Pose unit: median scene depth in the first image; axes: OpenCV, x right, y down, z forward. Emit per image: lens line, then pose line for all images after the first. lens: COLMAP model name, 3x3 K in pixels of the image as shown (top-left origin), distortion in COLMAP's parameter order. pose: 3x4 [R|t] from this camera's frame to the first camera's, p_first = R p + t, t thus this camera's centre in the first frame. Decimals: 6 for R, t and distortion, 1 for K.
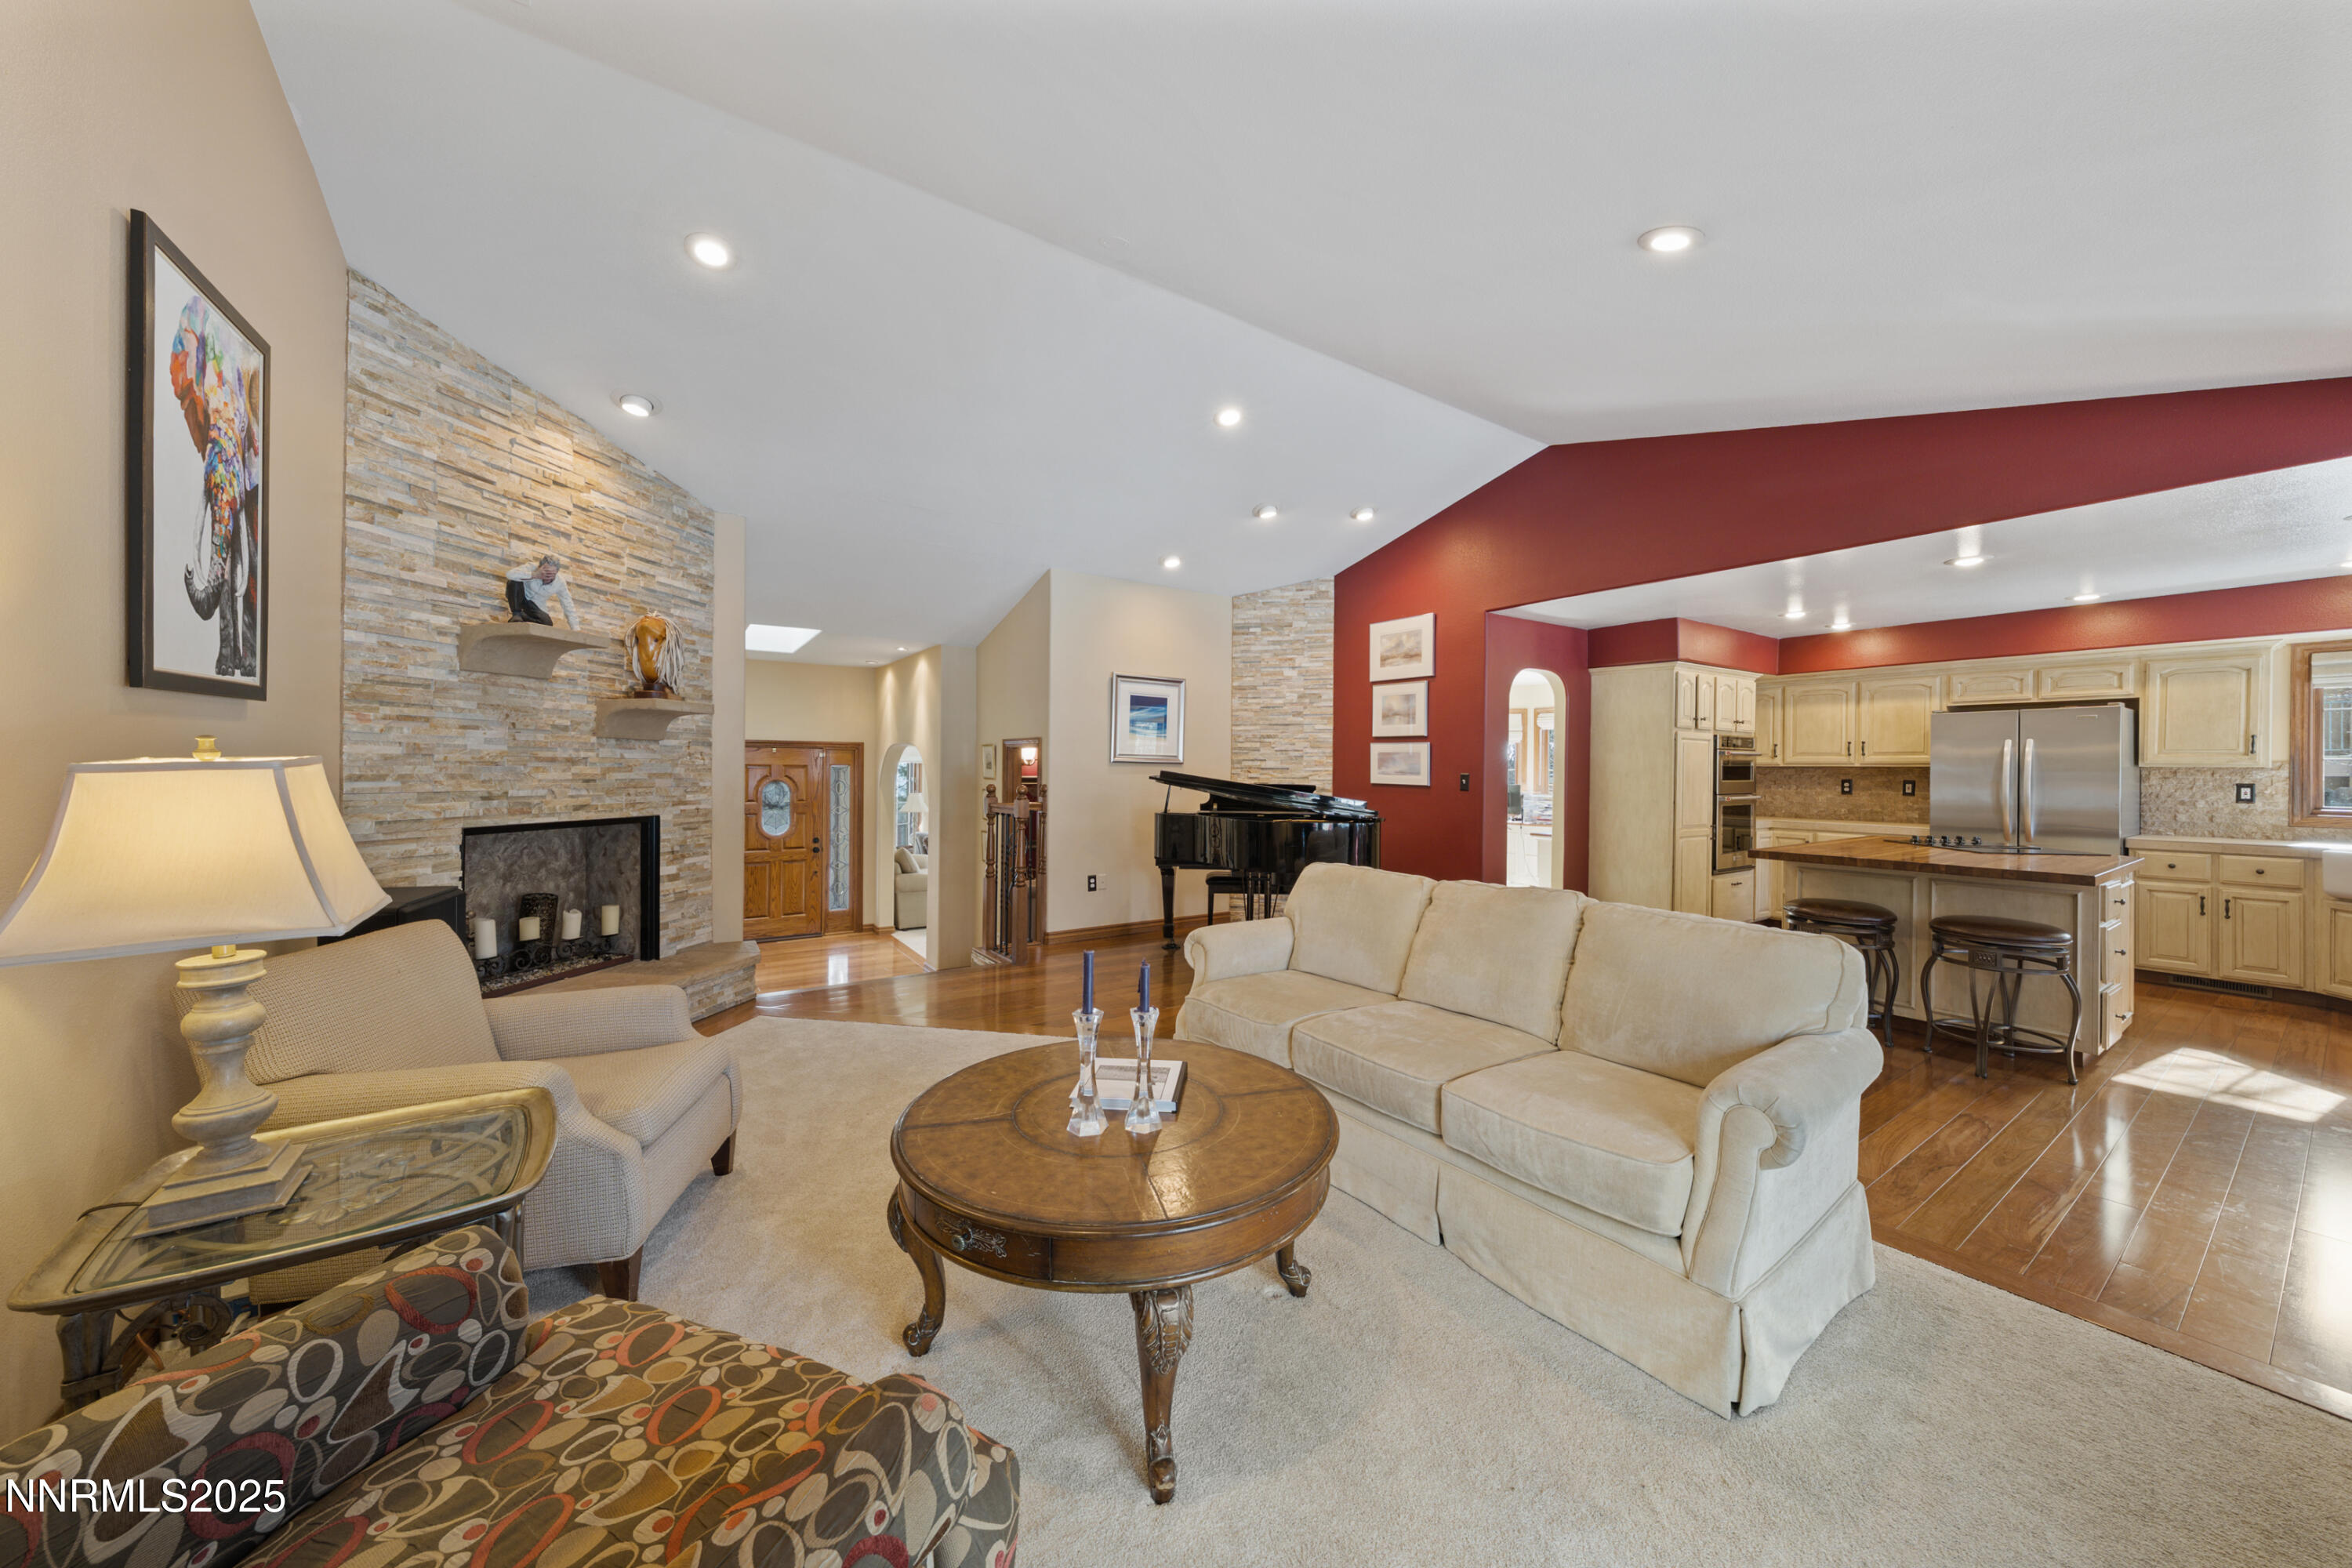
lens RADIAL K [[796.7, 0, 1185.9], [0, 796.7, 771.1], [0, 0, 1]] dist [-0.000555, 0.000301]
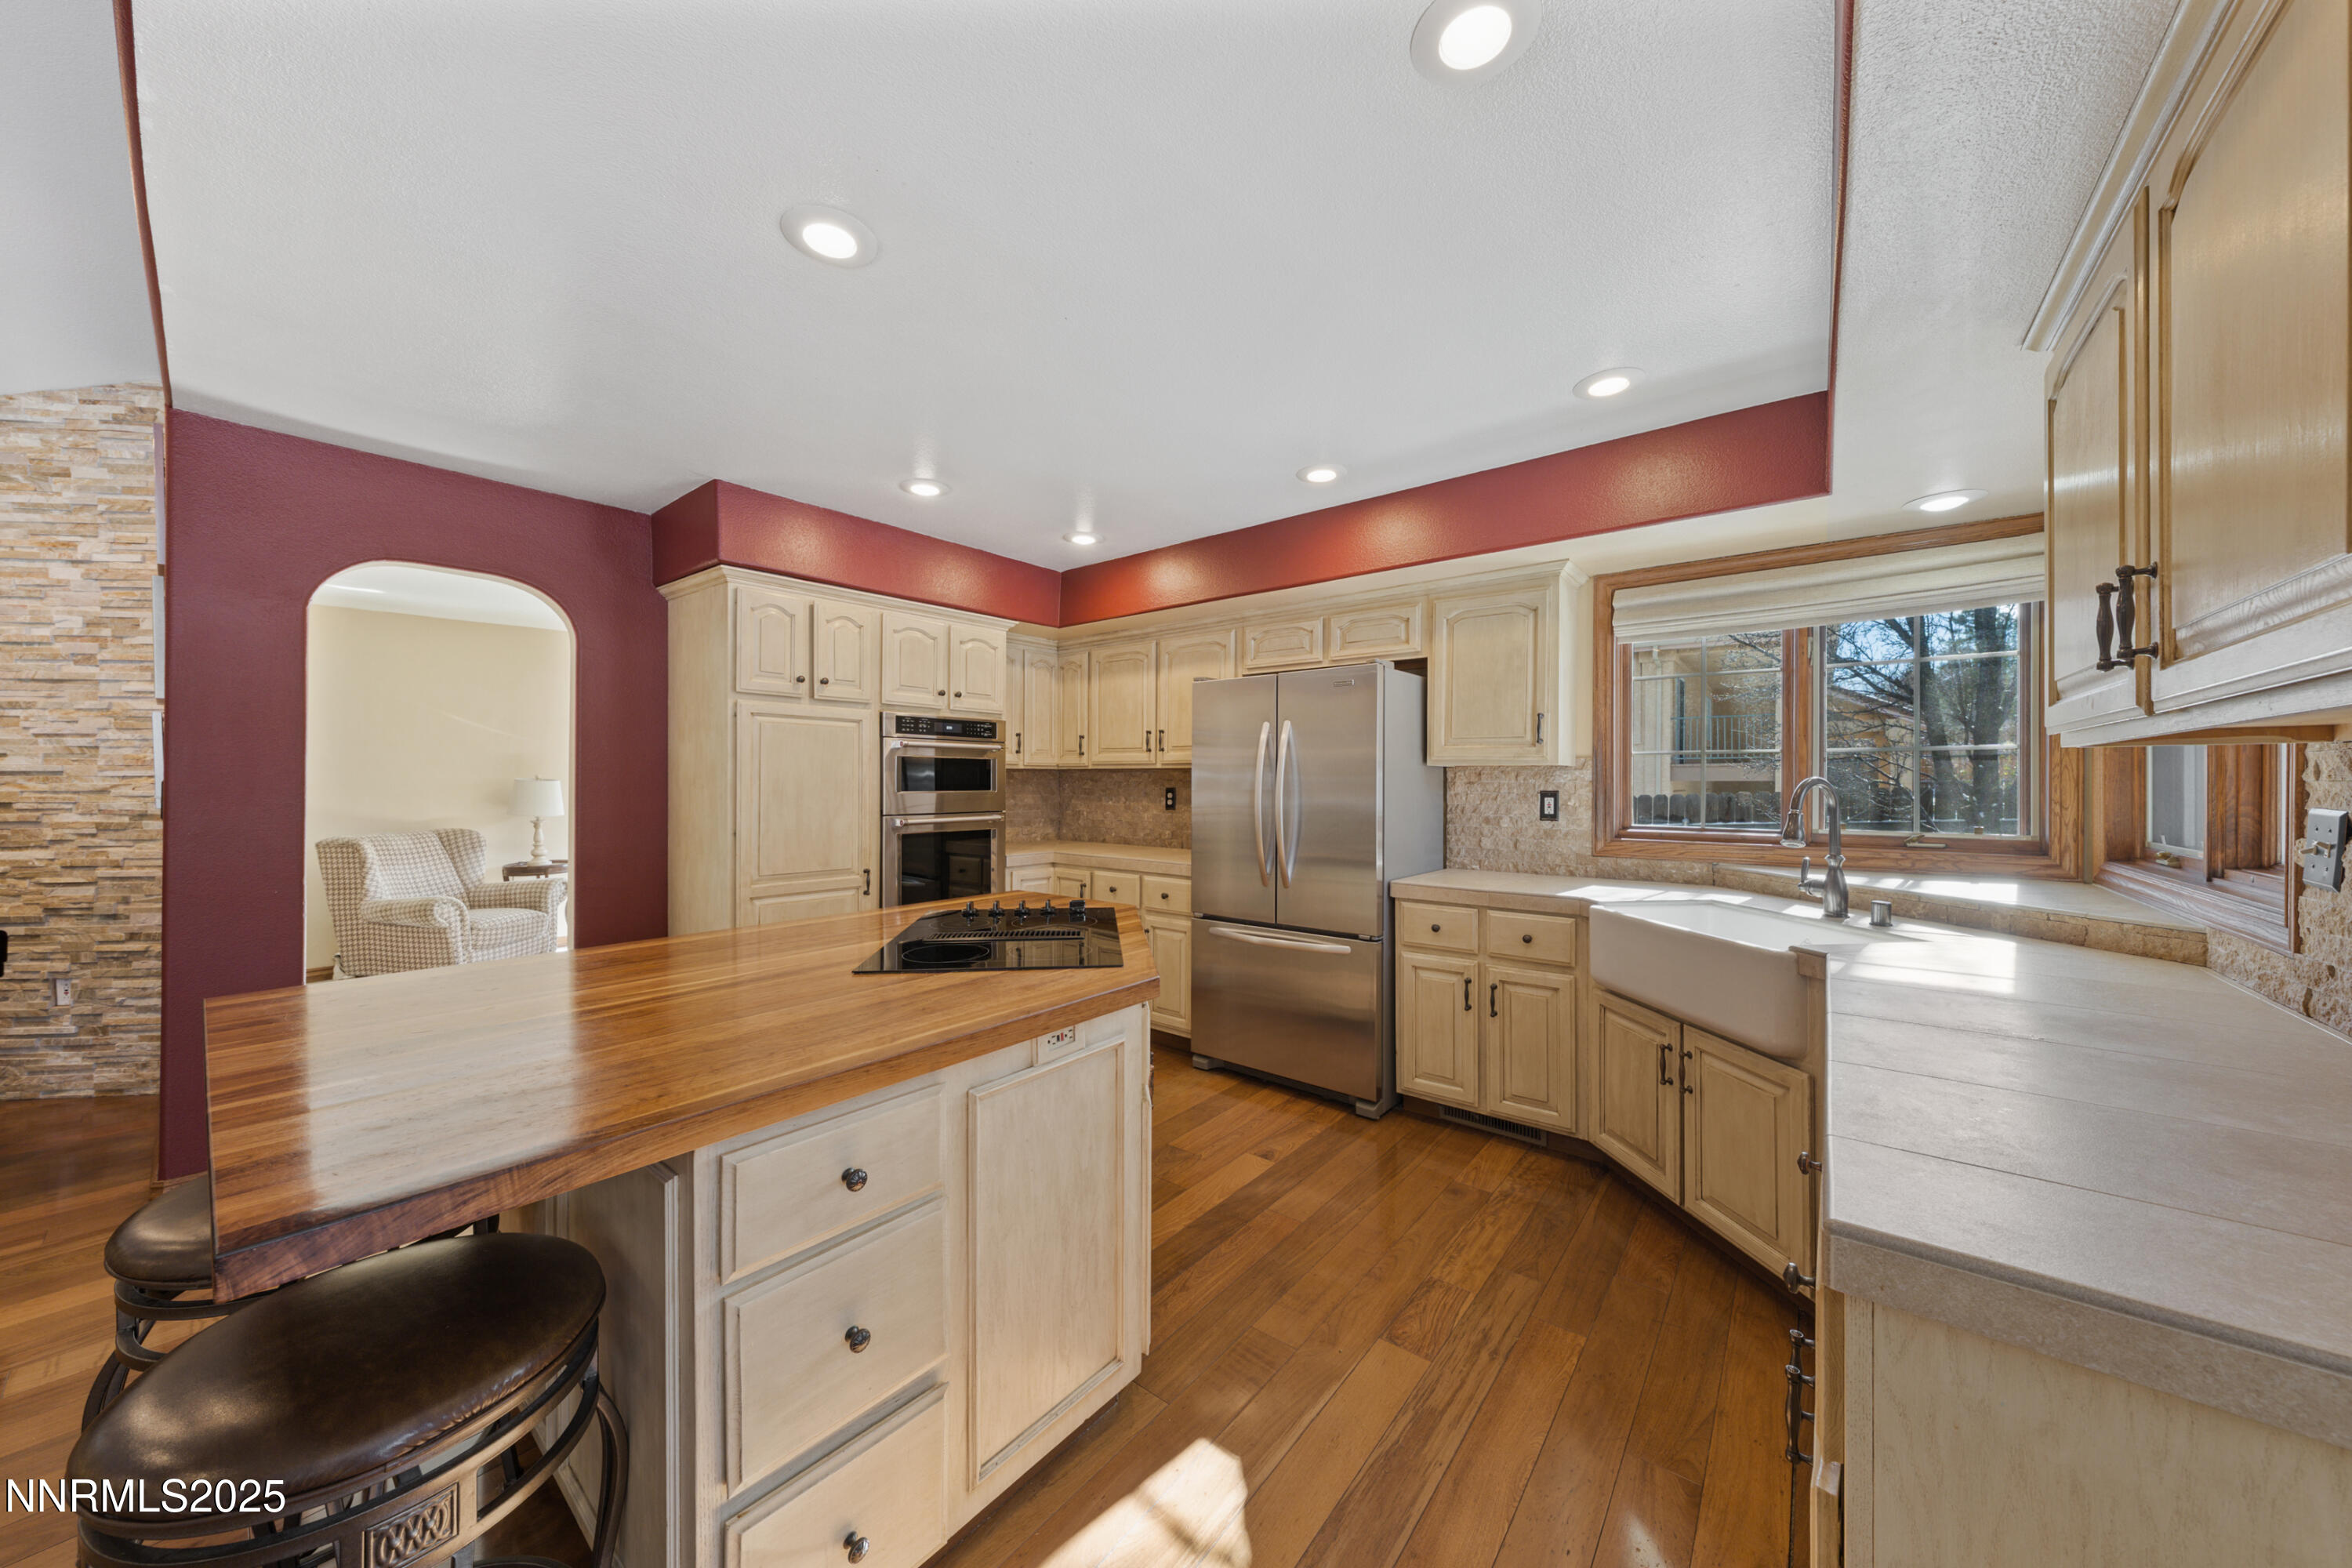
lens RADIAL K [[796.7, 0, 1173.8], [0, 796.7, 782.3], [0, 0, 1]] dist [-0.000555, 0.000301]
pose [[0.955462, -0.004342, 0.295081, 0.811501], [0.004295, 0.999990, 0.000807, 0.006636], [-0.295082, 0.000497, 0.955472, 0.448548]]
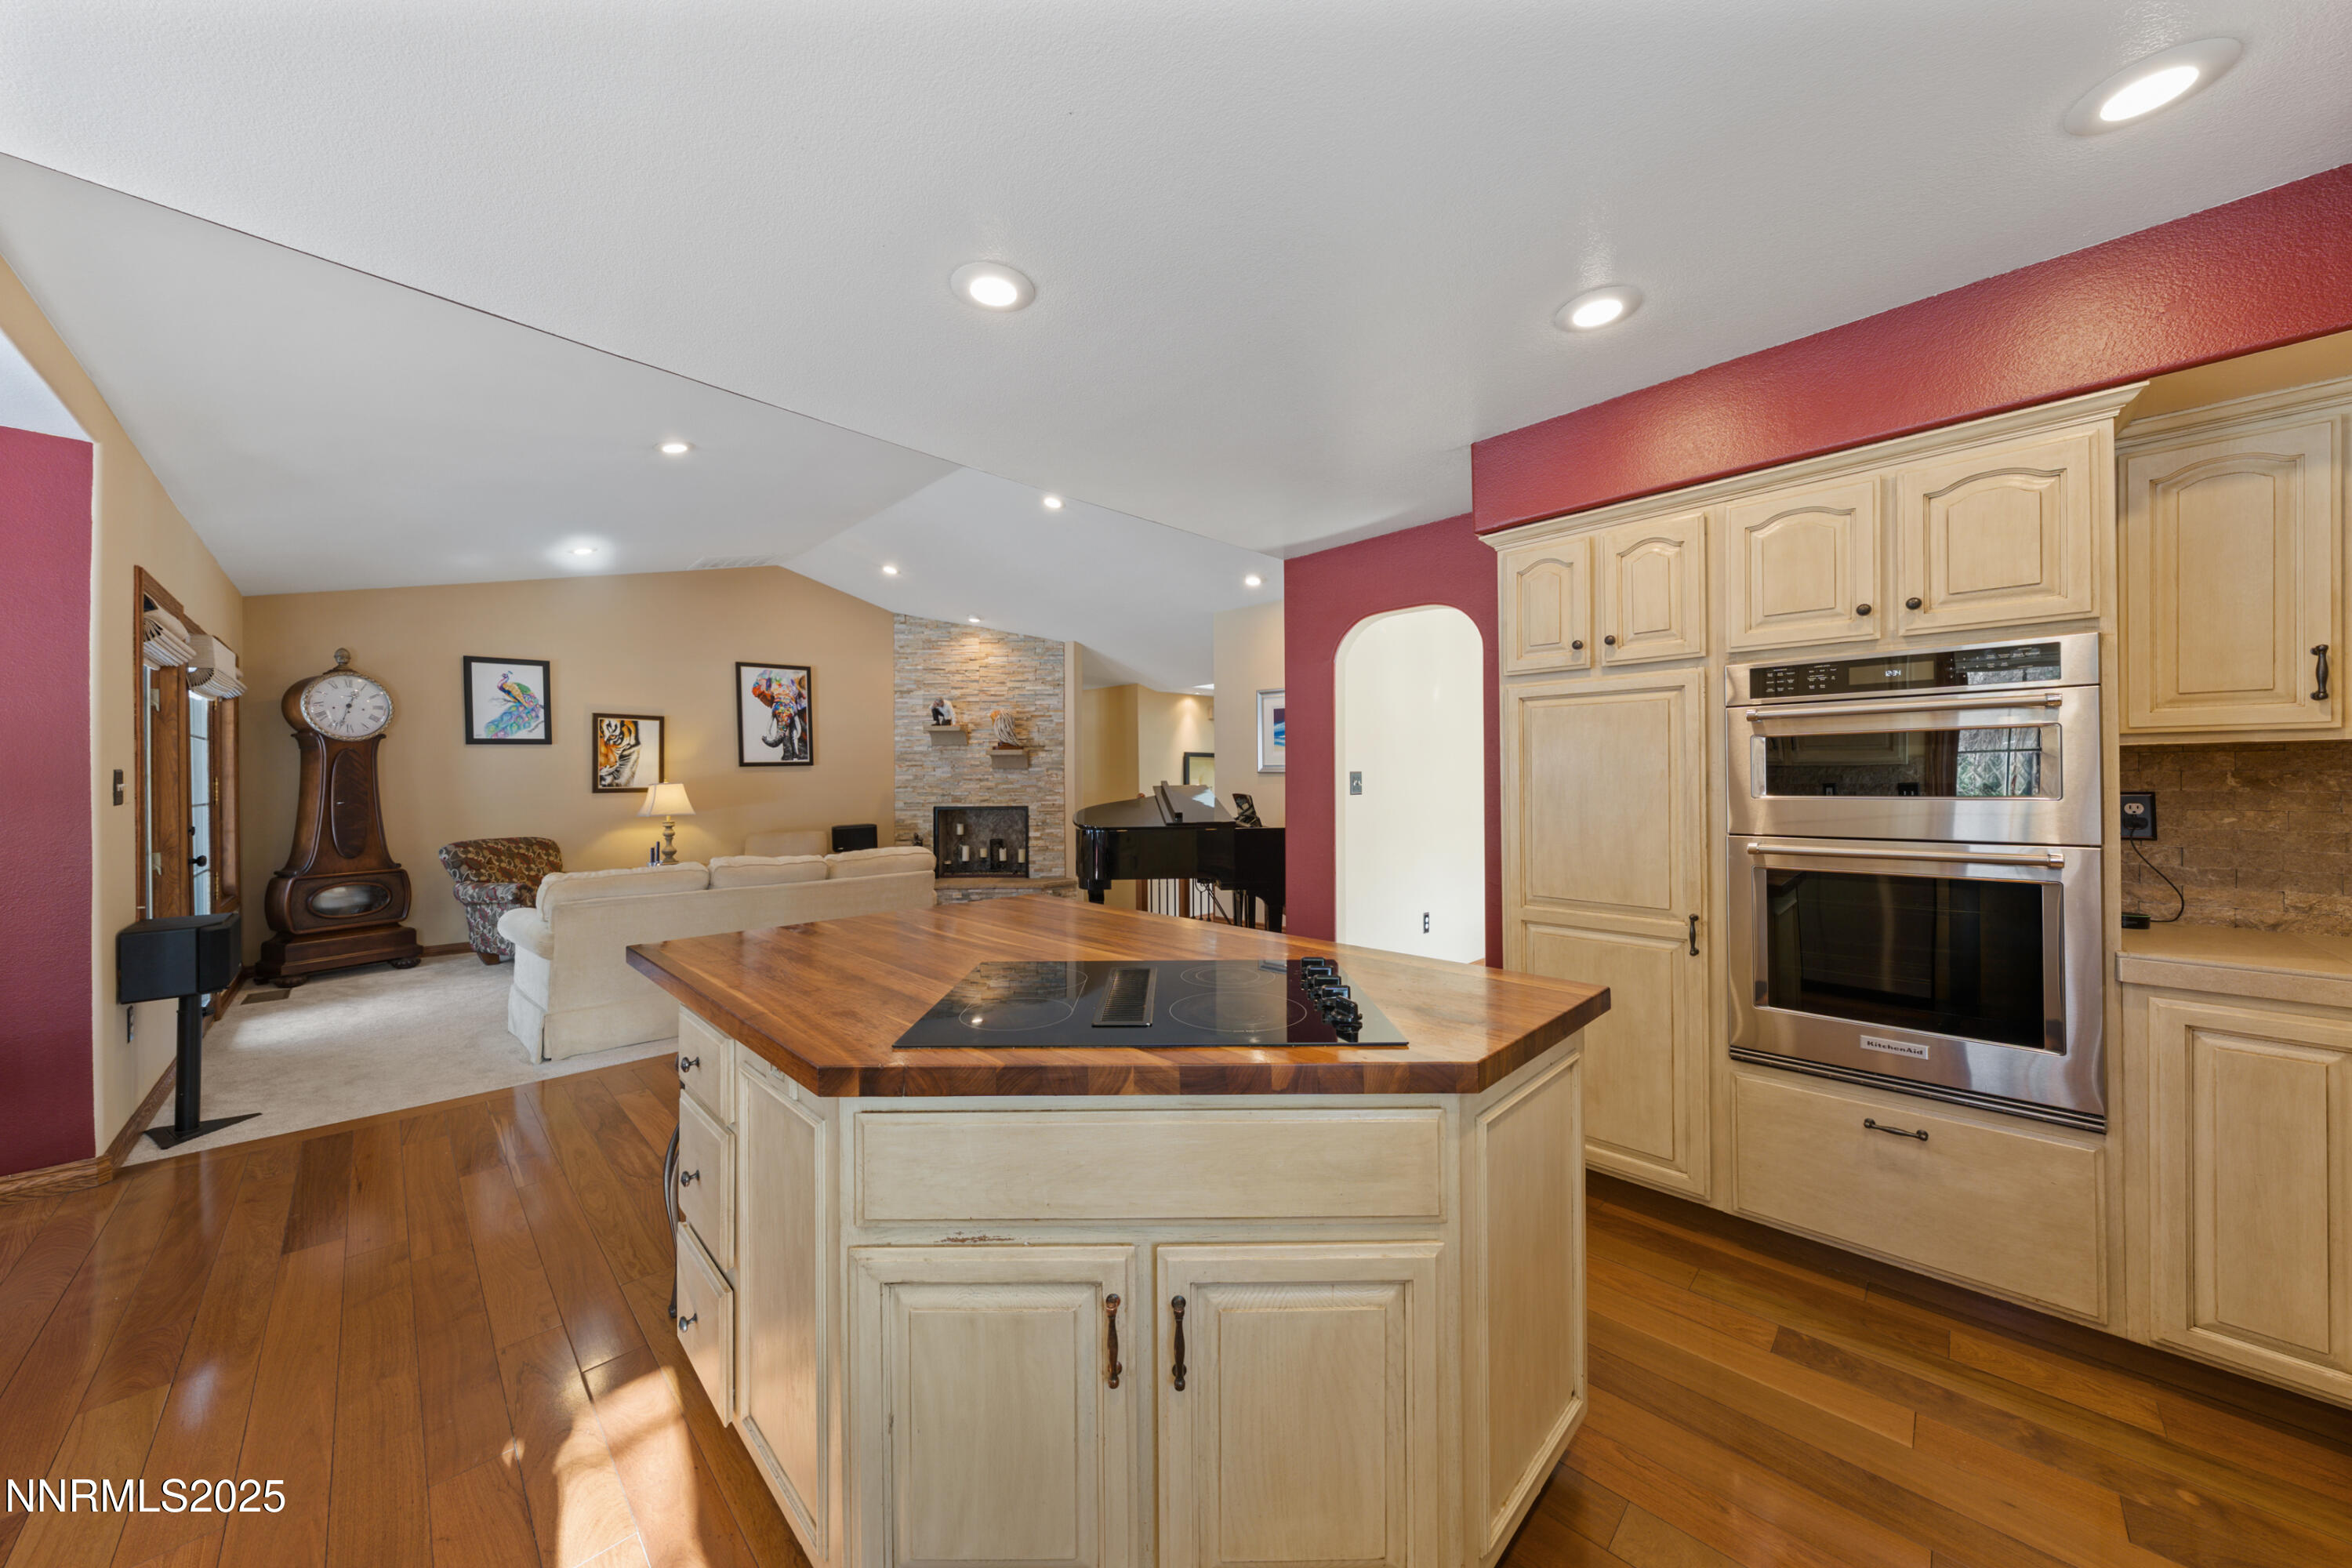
lens RADIAL K [[796.7, 0, 1169.0], [0, 796.7, 776.5], [0, 0, 1]] dist [-0.000555, 0.000301]
pose [[0.189172, -0.013685, -0.981849, 1.129193], [0.006512, 0.999898, -0.012682, 0.007310], [0.981922, -0.003995, 0.189242, 0.802003]]
